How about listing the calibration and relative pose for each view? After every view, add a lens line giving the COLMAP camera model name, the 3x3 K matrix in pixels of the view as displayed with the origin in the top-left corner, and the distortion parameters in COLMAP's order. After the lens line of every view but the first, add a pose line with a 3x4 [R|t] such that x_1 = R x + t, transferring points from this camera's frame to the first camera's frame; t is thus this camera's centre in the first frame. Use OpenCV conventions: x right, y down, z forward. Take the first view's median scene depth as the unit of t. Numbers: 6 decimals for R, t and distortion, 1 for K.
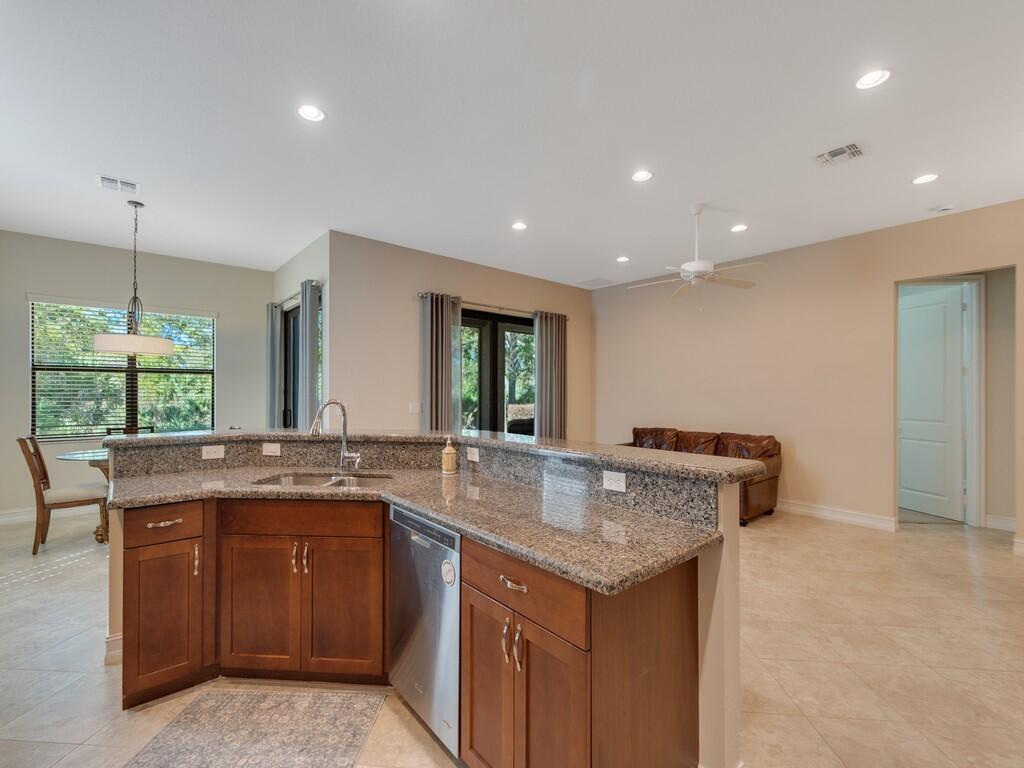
lens RADIAL K [[449.0, 0, 506.7], [0, 449.0, 389.1], [0, 0, 1]] dist [0.007807, -0.003993]
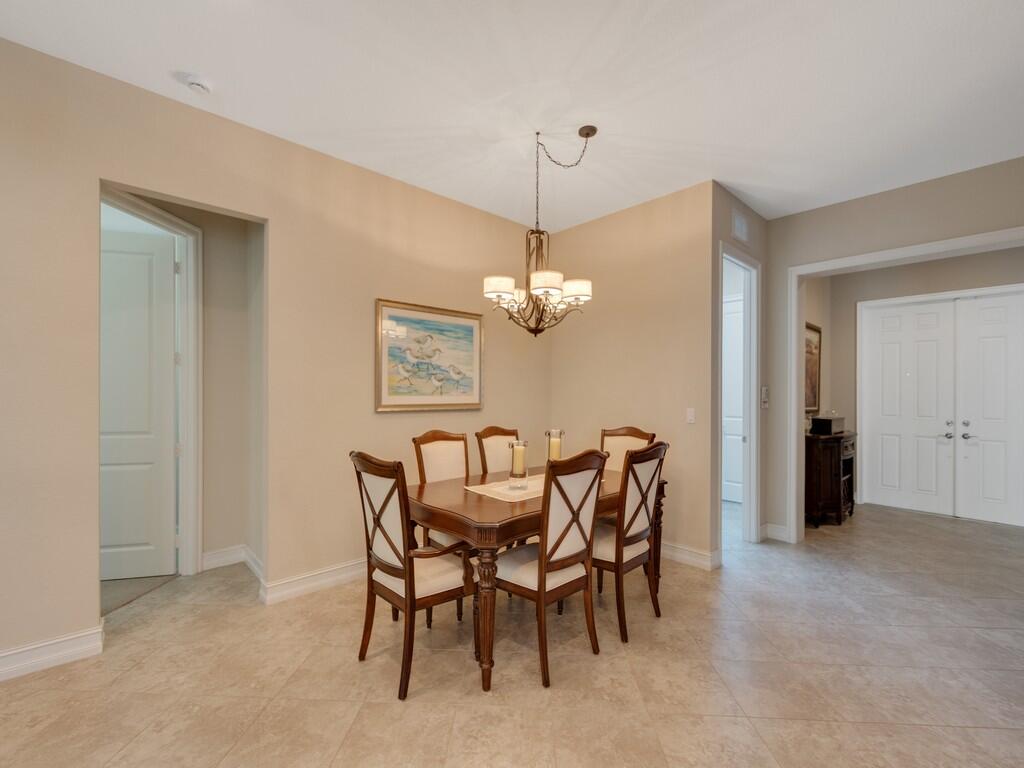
lens RADIAL K [[449.0, 0, 505.2], [0, 449.0, 393.7], [0, 0, 1]] dist [0.007807, -0.003993]
pose [[-0.031621, -0.005847, 0.999483, 0.283489], [-0.013275, 0.999897, 0.005430, 0.003842], [-0.999412, -0.013096, -0.031695, 0.487454]]
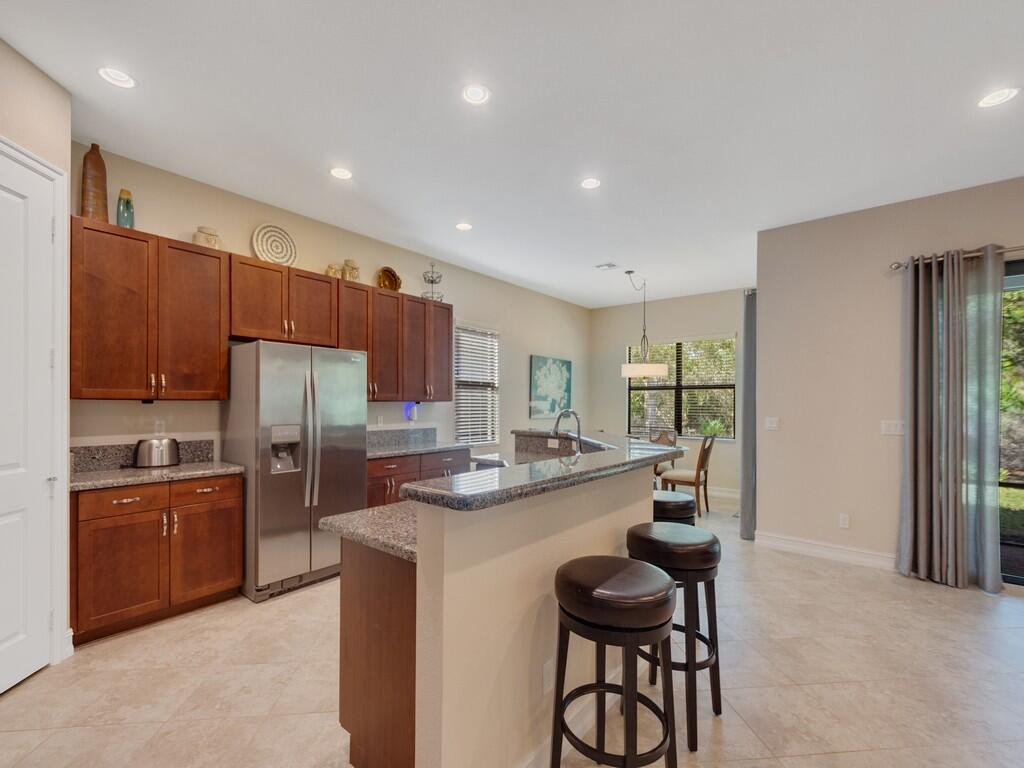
lens RADIAL K [[449.0, 0, 505.5], [0, 449.0, 400.8], [0, 0, 1]] dist [0.007807, -0.003993]
pose [[0.173339, -0.005418, -0.984847, 0.410946], [0.002899, 0.999983, -0.004991, 0.002160], [0.984858, -0.001990, 0.173352, 0.293283]]
